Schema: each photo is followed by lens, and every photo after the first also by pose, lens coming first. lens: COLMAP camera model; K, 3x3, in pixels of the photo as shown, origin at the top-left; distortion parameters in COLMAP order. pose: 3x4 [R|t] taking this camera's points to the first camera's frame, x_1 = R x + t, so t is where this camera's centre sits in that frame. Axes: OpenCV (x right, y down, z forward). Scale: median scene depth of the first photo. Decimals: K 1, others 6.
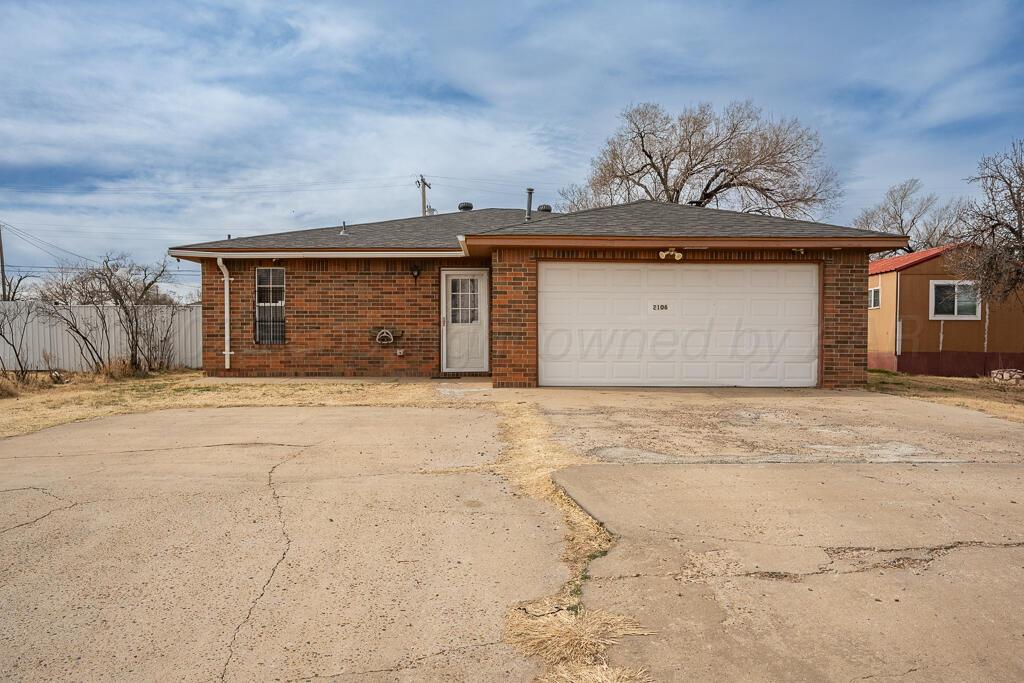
lens RADIAL K [[780.1, 0, 523.2], [0, 780.1, 349.9], [0, 0, 1]] dist [-0.015509, 0.006810]
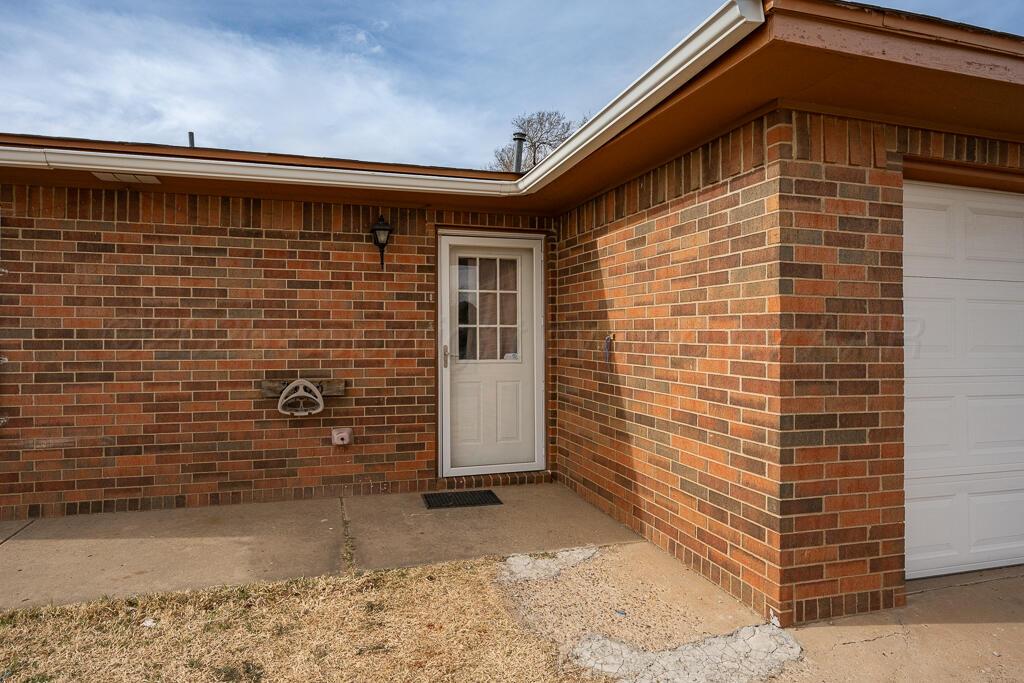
lens RADIAL K [[551.7, 0, 472.9], [0, 551.7, 337.2], [0, 0, 1]] dist [-0.005915, 0.000129]
pose [[0.972331, 0.001705, 0.233600, -0.158063], [0.005408, 0.999541, -0.029804, -0.038275], [-0.233544, 0.030243, 0.971876, 0.713605]]
